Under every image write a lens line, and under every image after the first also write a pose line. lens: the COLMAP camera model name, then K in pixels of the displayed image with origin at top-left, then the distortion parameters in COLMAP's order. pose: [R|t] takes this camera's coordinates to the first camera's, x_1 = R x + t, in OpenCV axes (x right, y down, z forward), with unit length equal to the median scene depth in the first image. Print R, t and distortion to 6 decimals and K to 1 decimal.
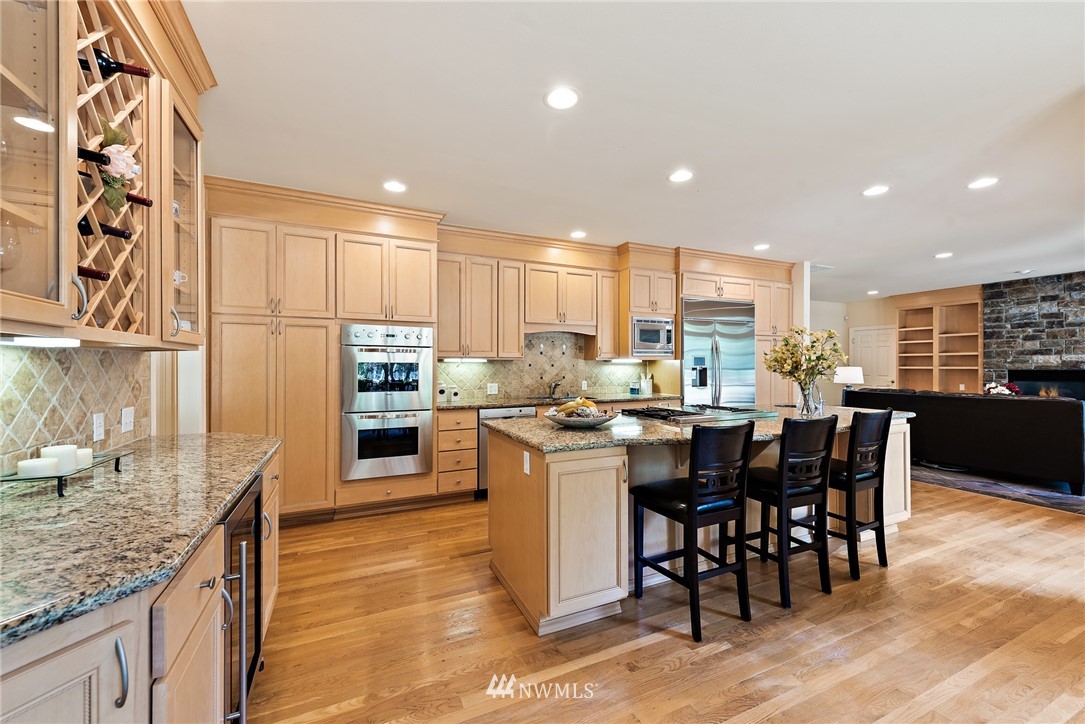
lens RADIAL K [[426.7, 0, 542.5], [0, 426.7, 362.0], [0, 0, 1]] dist [0.000067, 0.000016]
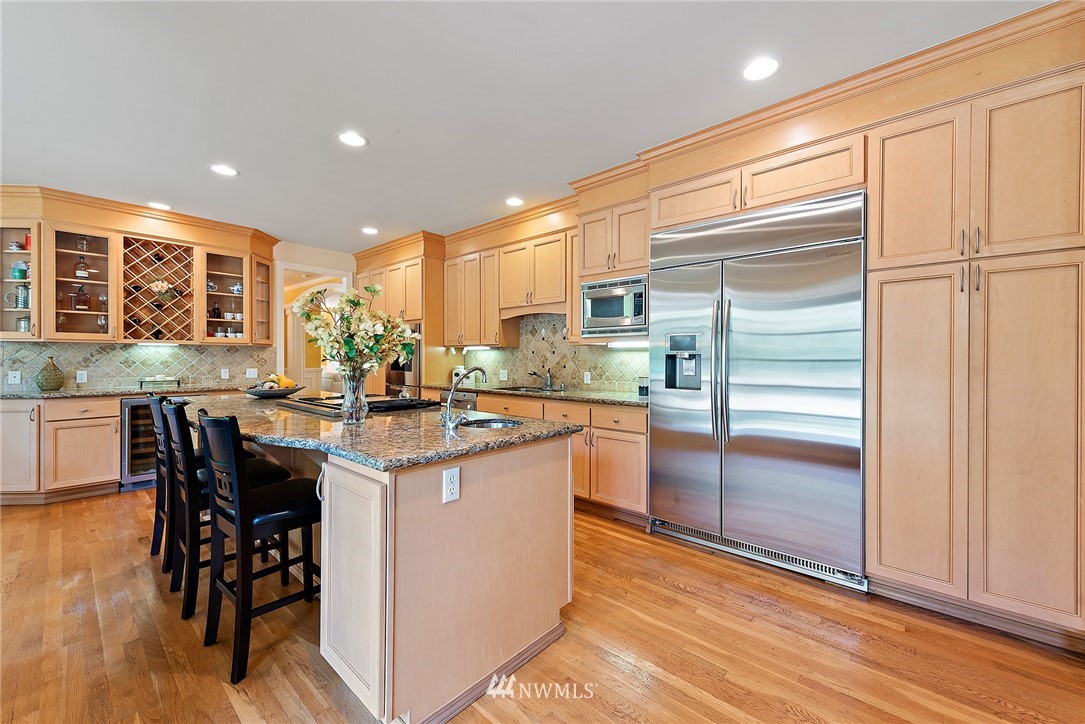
lens RADIAL K [[427.2, 0, 542.5], [0, 427.2, 362.0], [0, 0, 1]] dist [-0.000977, -0.000219]
pose [[0.385660, 0.014154, -0.922533, 0.818907], [0.003919, 0.999848, 0.016978, 0.012384], [0.922633, -0.010164, 0.385546, 0.642065]]
